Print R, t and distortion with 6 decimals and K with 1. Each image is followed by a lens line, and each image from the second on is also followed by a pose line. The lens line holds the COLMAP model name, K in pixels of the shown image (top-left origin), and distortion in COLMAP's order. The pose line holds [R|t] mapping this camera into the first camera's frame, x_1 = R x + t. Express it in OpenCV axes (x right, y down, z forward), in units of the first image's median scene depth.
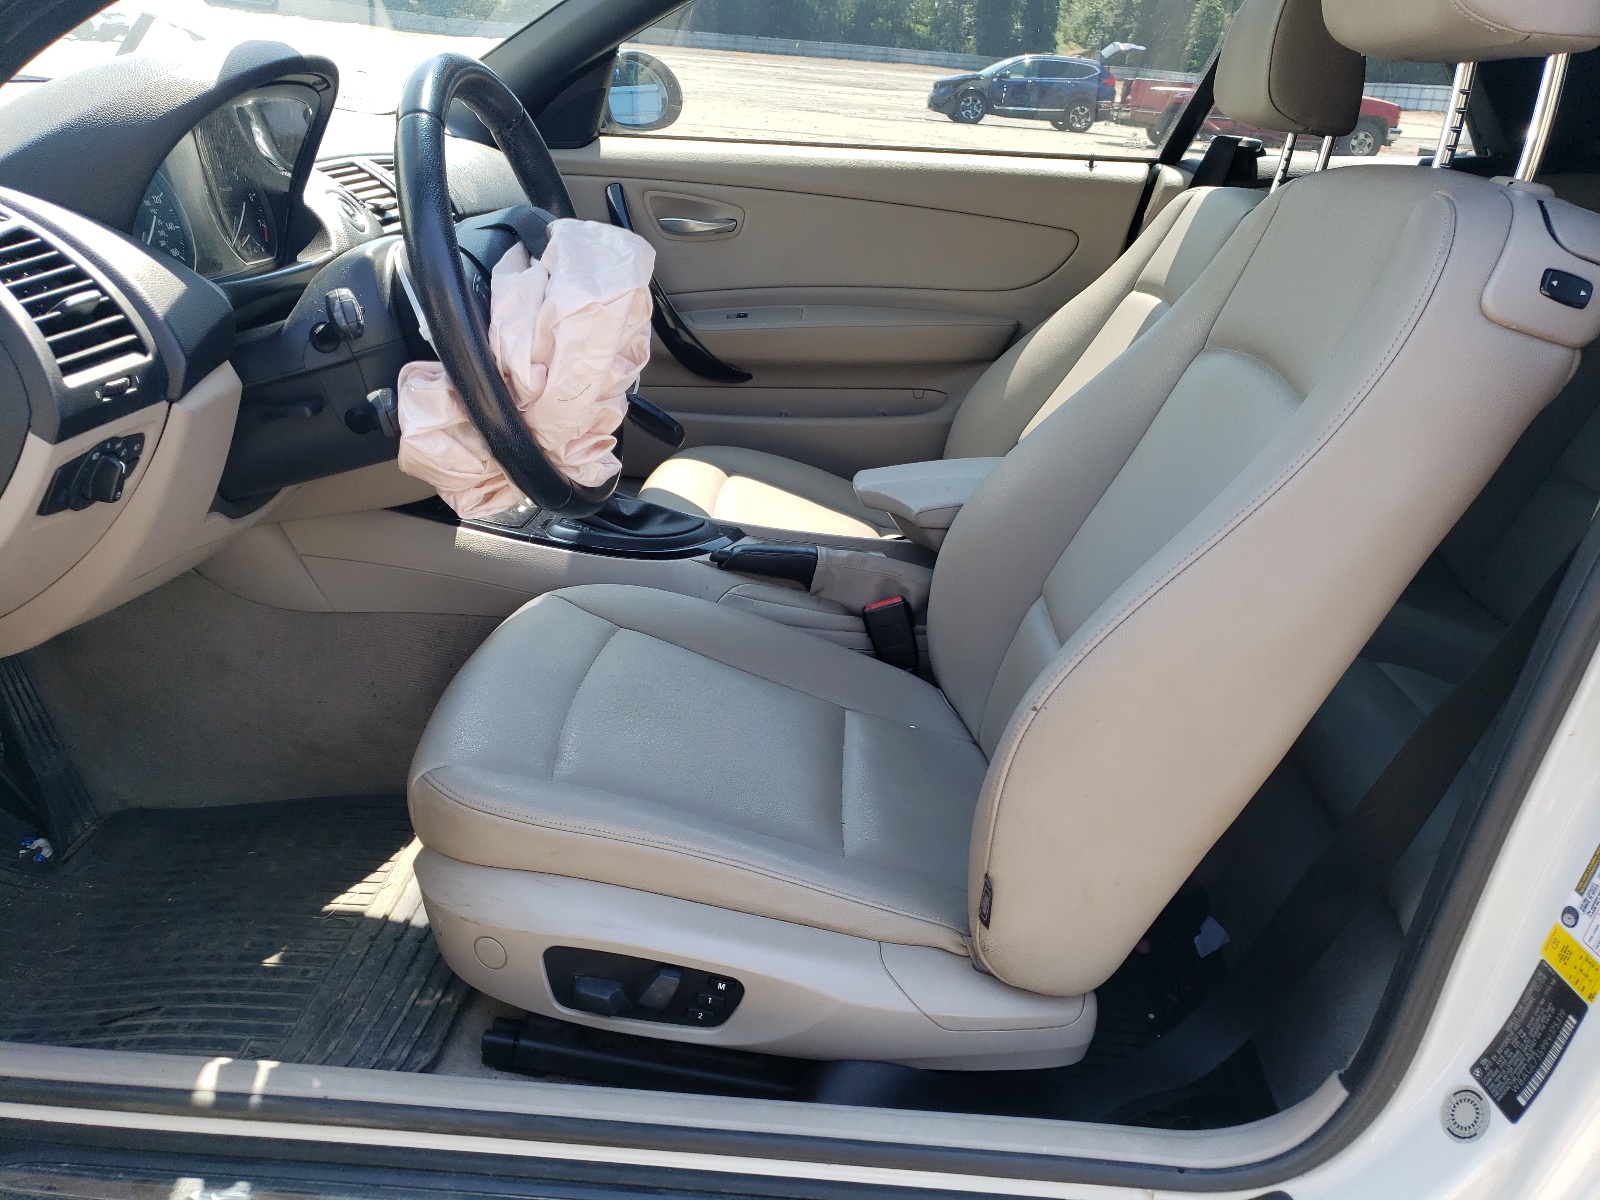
lens RADIAL K [[1221.6, 0, 800.0], [0, 1221.6, 600.0], [0, 0, 1]] dist [0.000571, 0.000463]
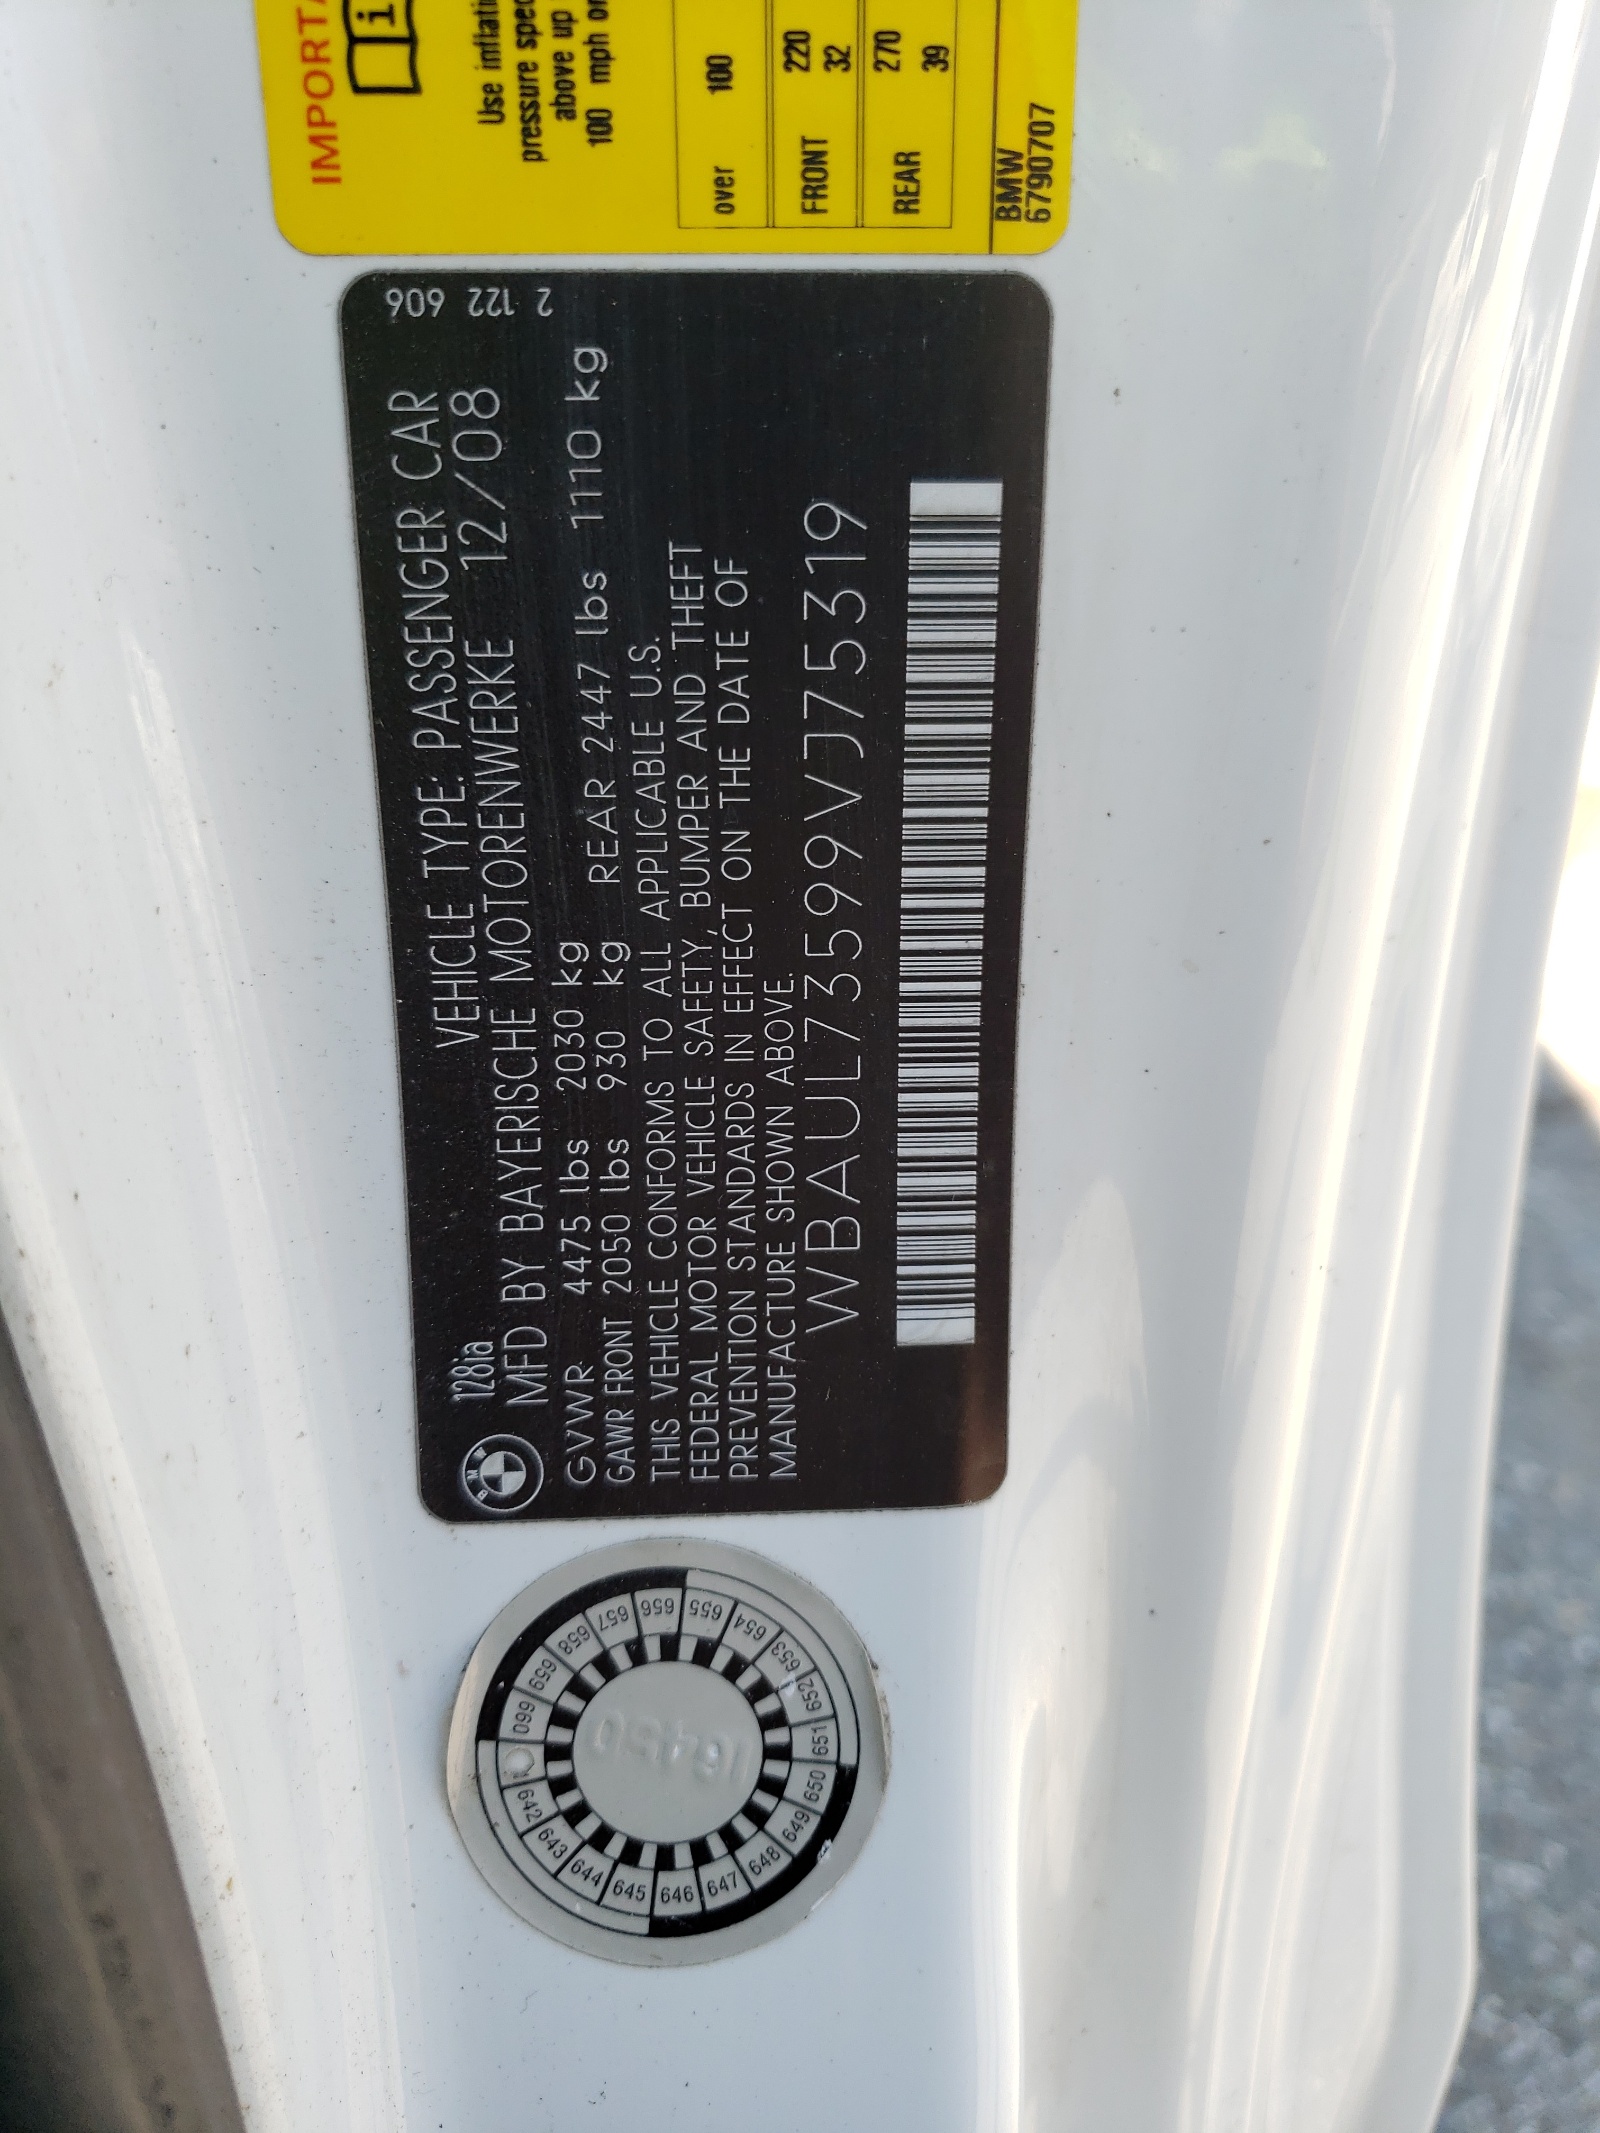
lens RADIAL K [[1622.7, 0, 800.0], [0, 1622.7, 1066.5], [0, 0, 1]] dist [-0.027757, -0.000701]
pose [[-0.013323, -0.559884, 0.828464, 0.460938], [0.327191, 0.780484, 0.532721, 0.289879], [-0.944864, 0.278163, 0.172791, 0.972662]]
